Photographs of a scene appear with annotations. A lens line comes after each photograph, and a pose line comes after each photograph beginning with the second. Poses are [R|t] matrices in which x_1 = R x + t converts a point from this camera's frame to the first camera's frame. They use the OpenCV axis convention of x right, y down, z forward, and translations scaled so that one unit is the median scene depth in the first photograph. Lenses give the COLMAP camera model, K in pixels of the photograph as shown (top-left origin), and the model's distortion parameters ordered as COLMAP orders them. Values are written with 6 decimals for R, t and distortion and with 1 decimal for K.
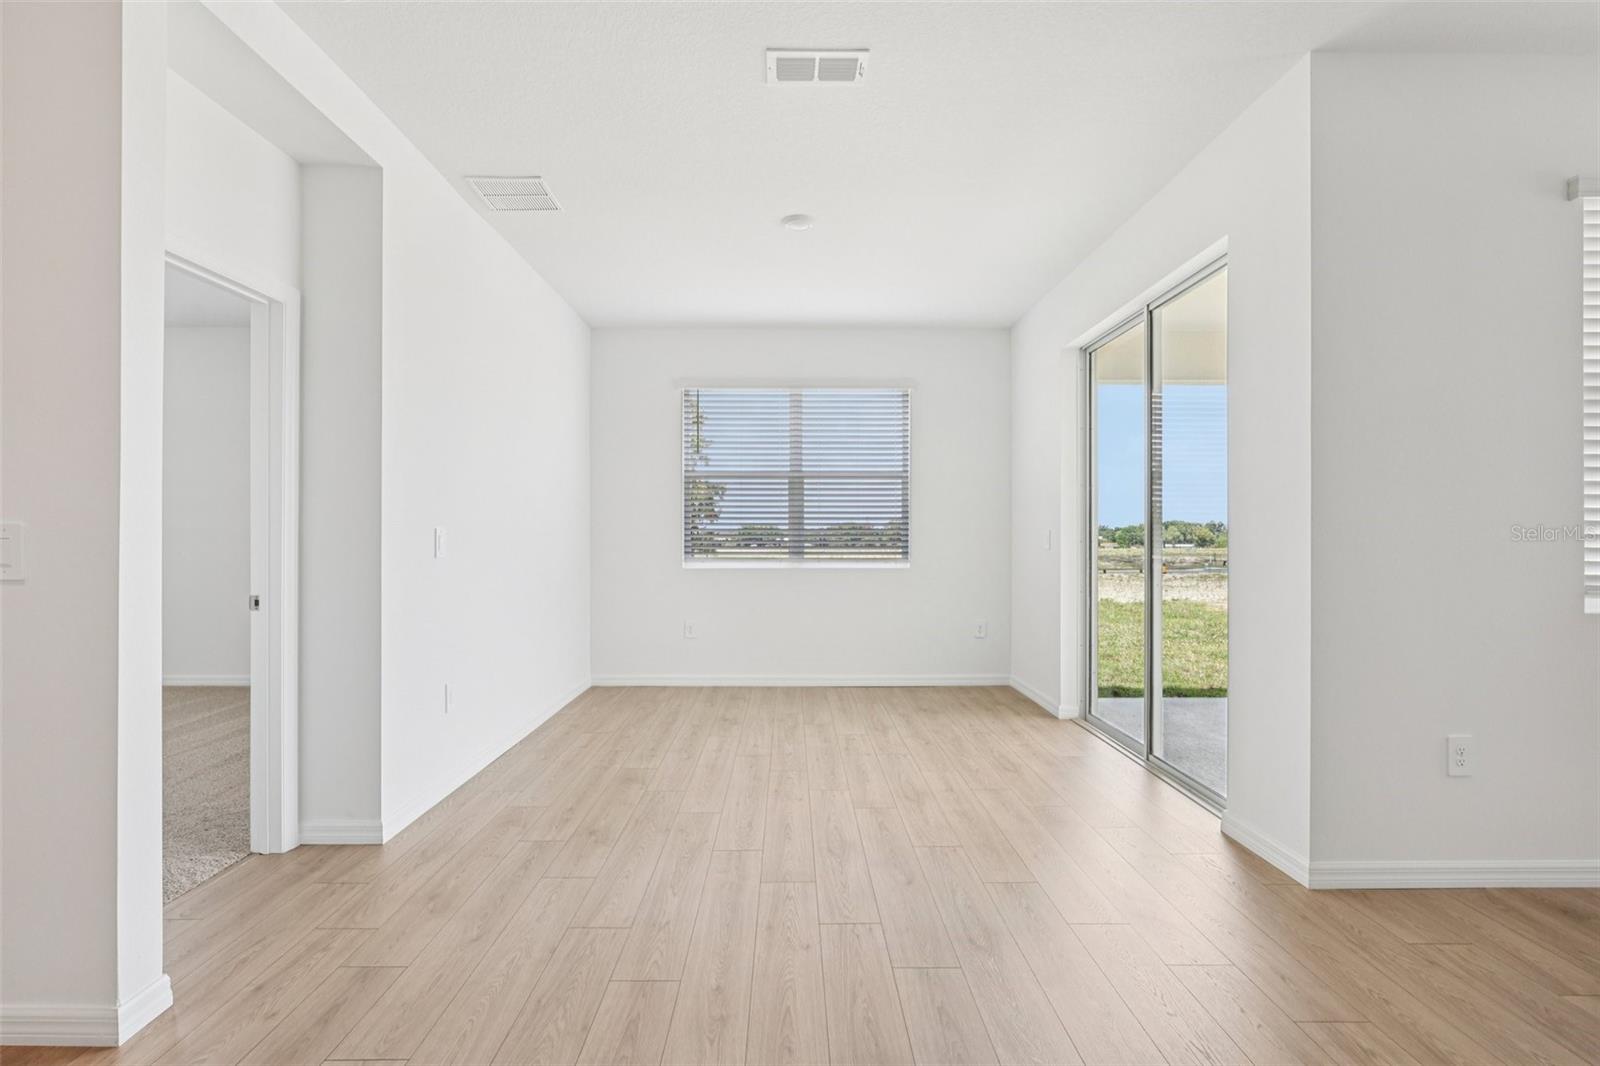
lens RADIAL K [[743.5, 0, 806.0], [0, 743.5, 530.0], [0, 0, 1]] dist [-0.003888, 0.000141]
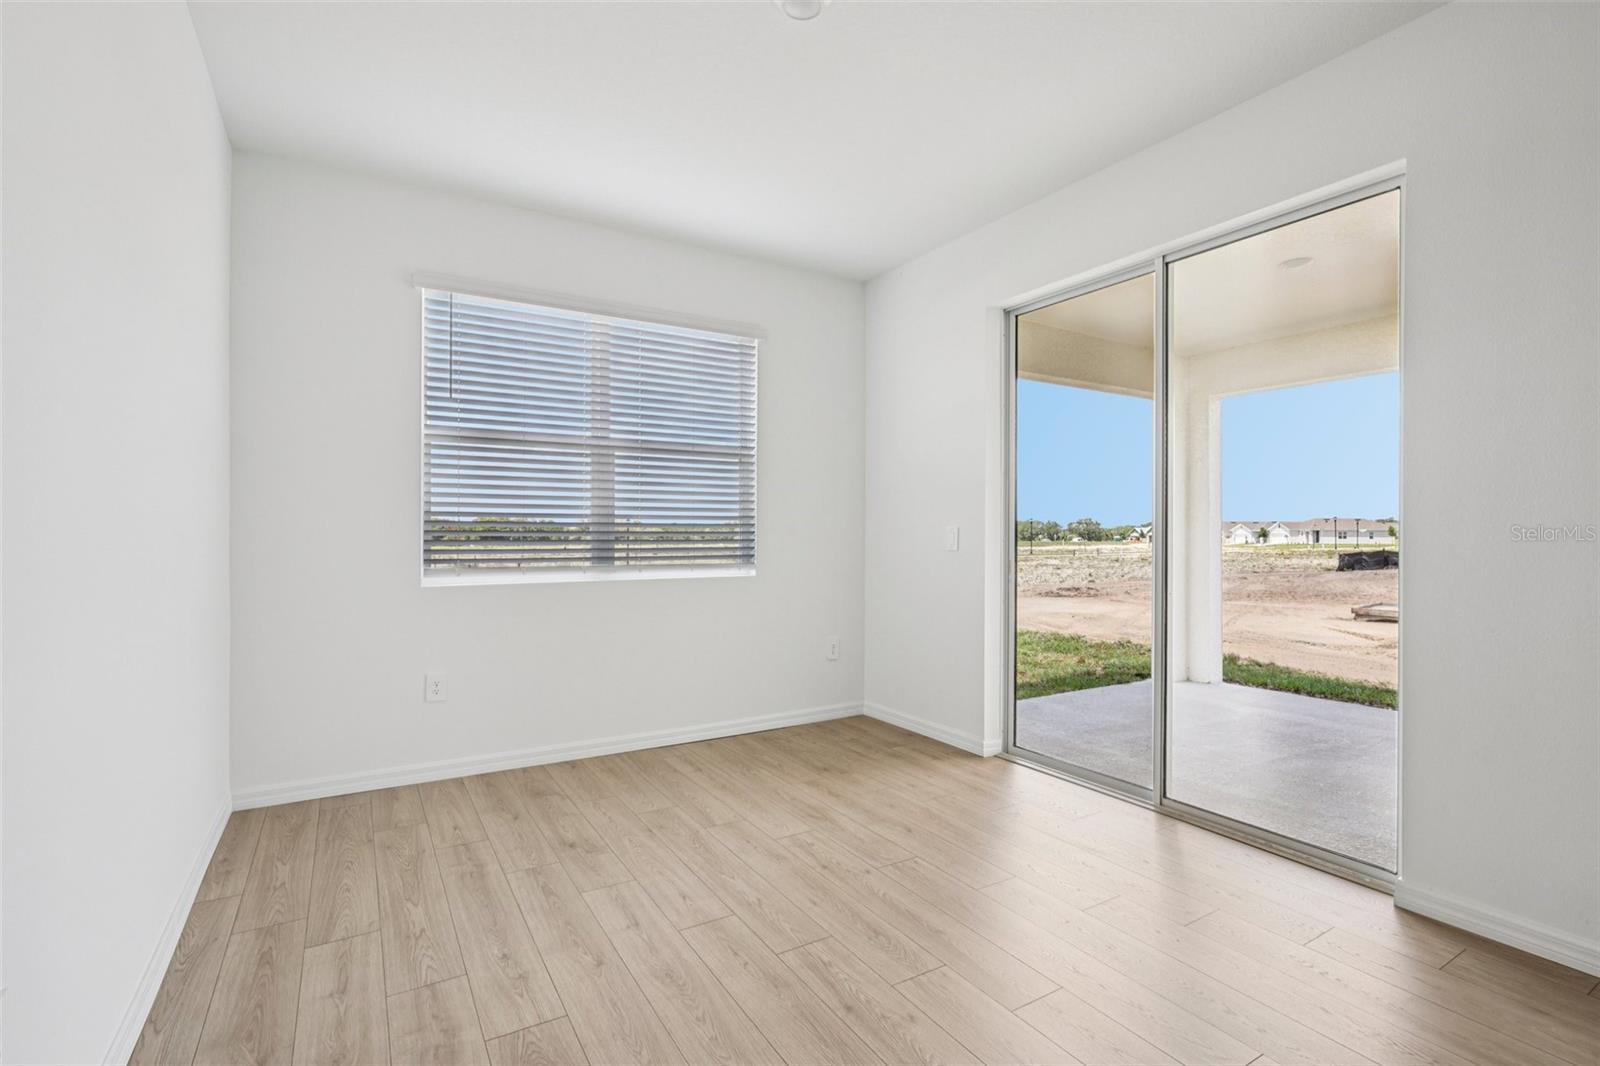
lens RADIAL K [[743.5, 0, 799.3], [0, 743.5, 523.1], [0, 0, 1]] dist [-0.003888, 0.000141]
pose [[0.864233, 0.006164, 0.503054, -0.206041], [-0.005061, 0.999981, -0.003558, 0.000271], [-0.503066, 0.000529, 0.864248, 0.329409]]
